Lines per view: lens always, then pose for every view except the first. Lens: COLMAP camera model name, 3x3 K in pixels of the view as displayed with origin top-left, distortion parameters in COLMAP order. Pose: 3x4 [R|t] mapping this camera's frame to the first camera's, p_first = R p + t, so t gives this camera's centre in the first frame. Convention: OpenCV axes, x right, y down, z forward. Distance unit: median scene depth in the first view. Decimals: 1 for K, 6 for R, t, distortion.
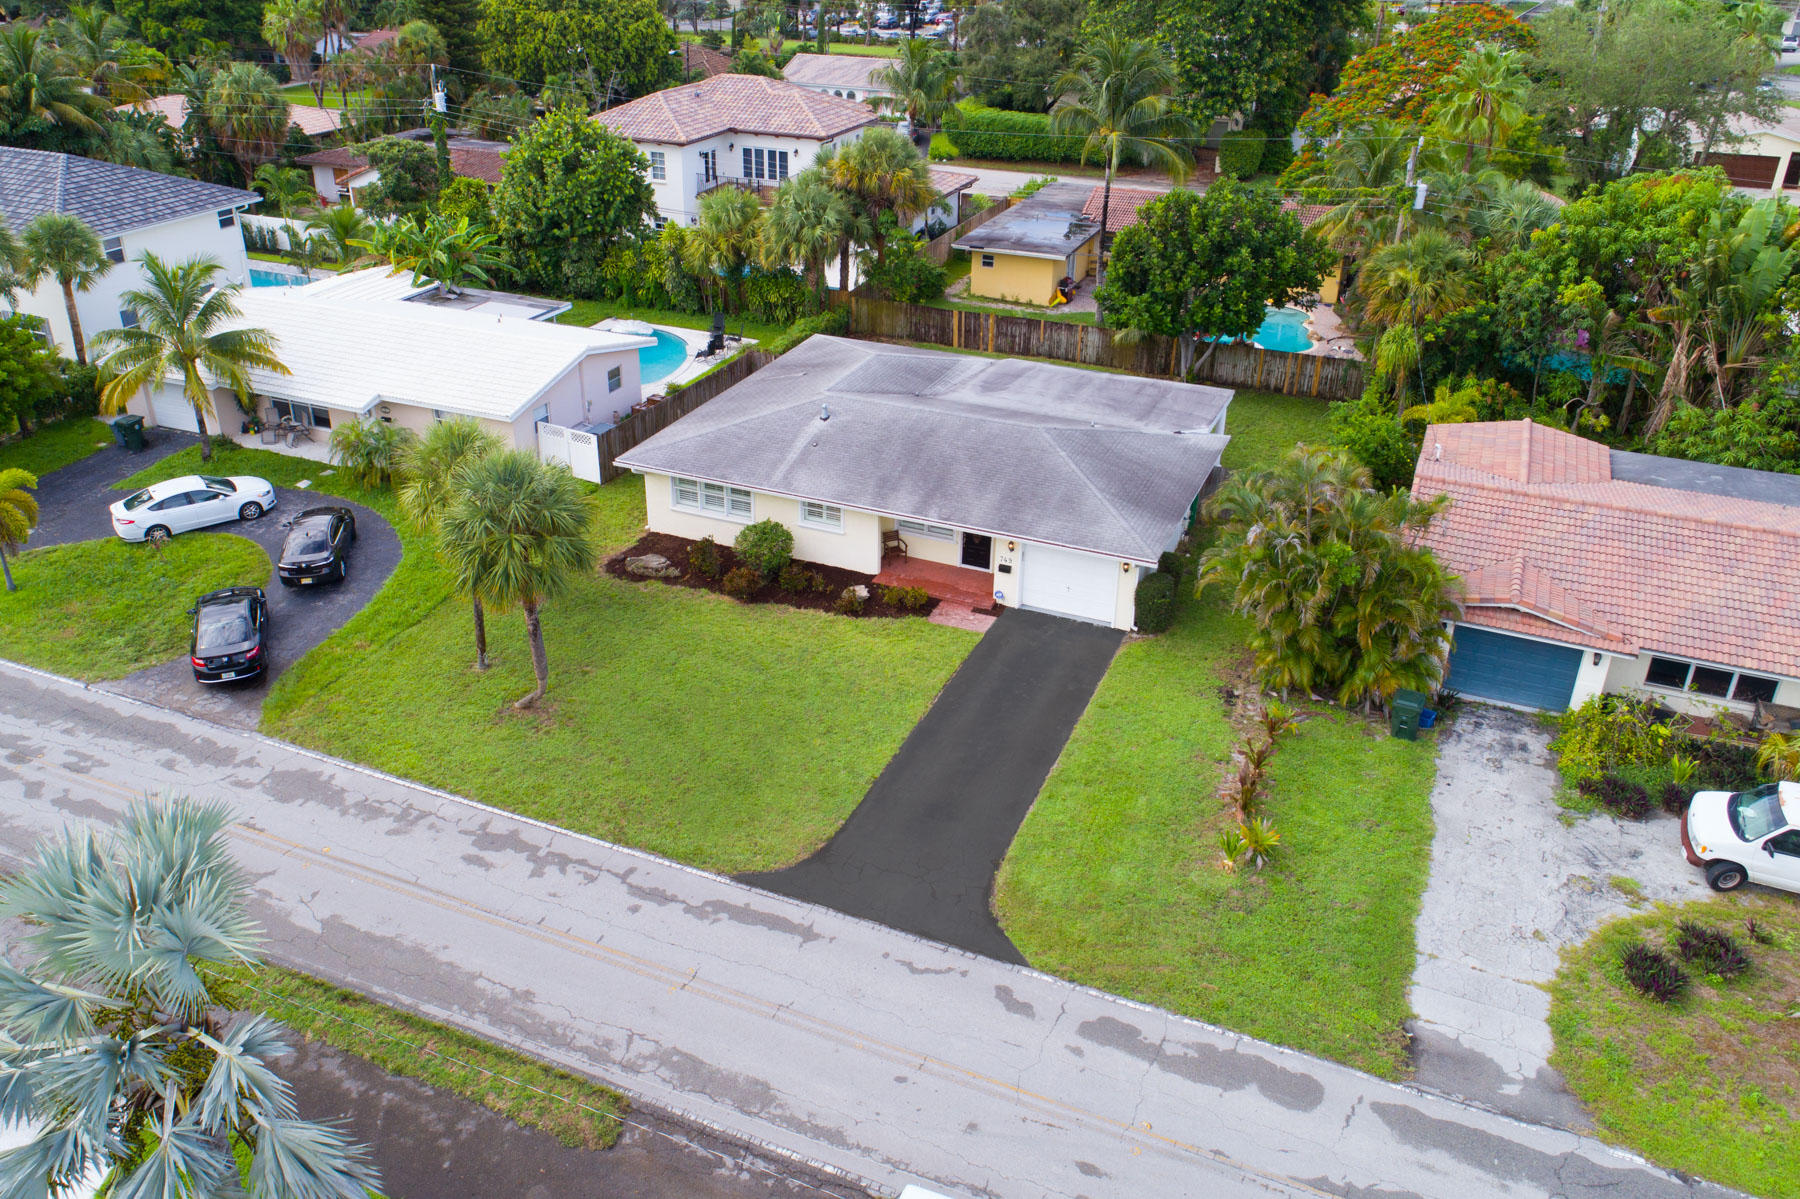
lens RADIAL K [[1407.9, 0, 853.8], [0, 1407.9, 551.9], [0, 0, 1]] dist [0.009479, 0.009785]
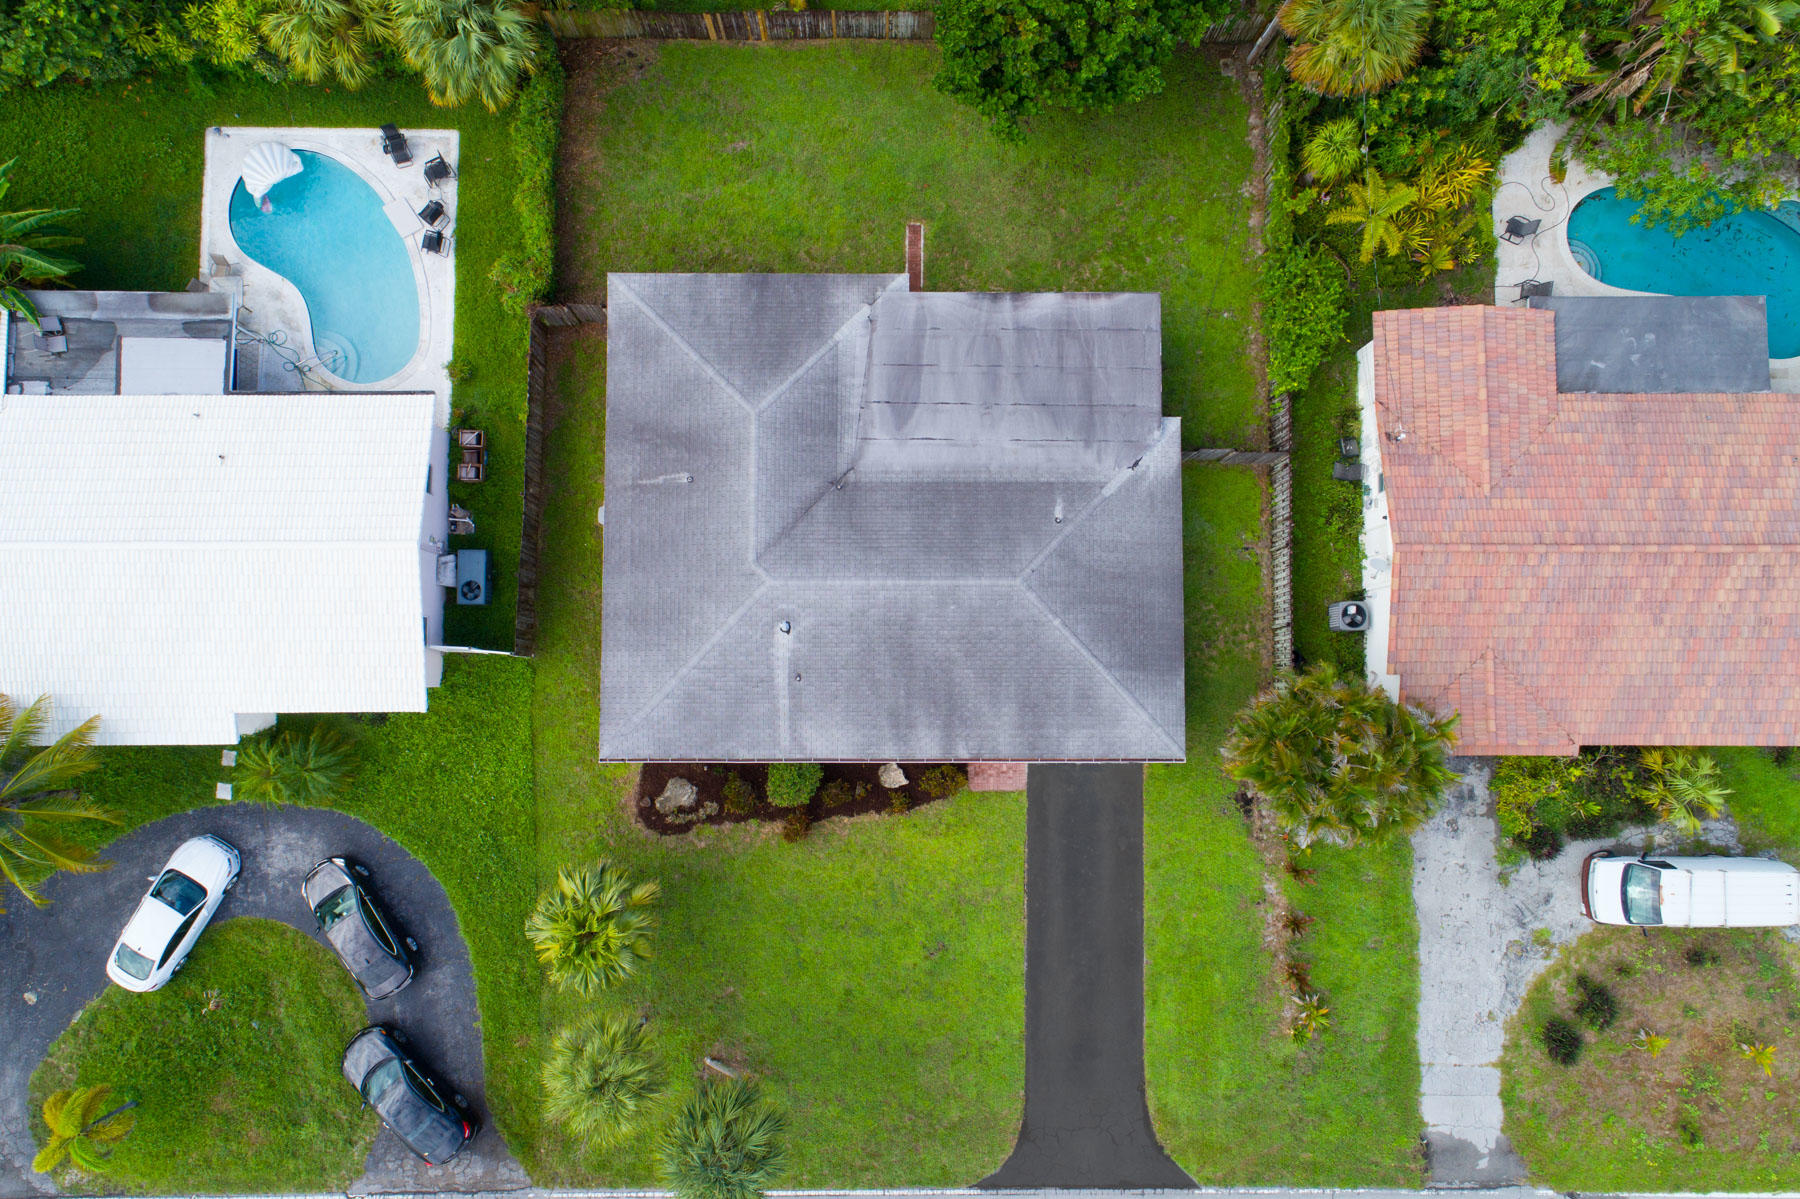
lens RADIAL K [[1217.9, 0, 889.6], [0, 1217.9, 604.5], [0, 0, 1]] dist [0.007782, 0.008068]
pose [[0.912062, -0.408625, 0.034179, 0.020855], [0.178059, 0.469754, 0.864654, -0.815764], [-0.369375, -0.782532, 0.501204, 0.635516]]
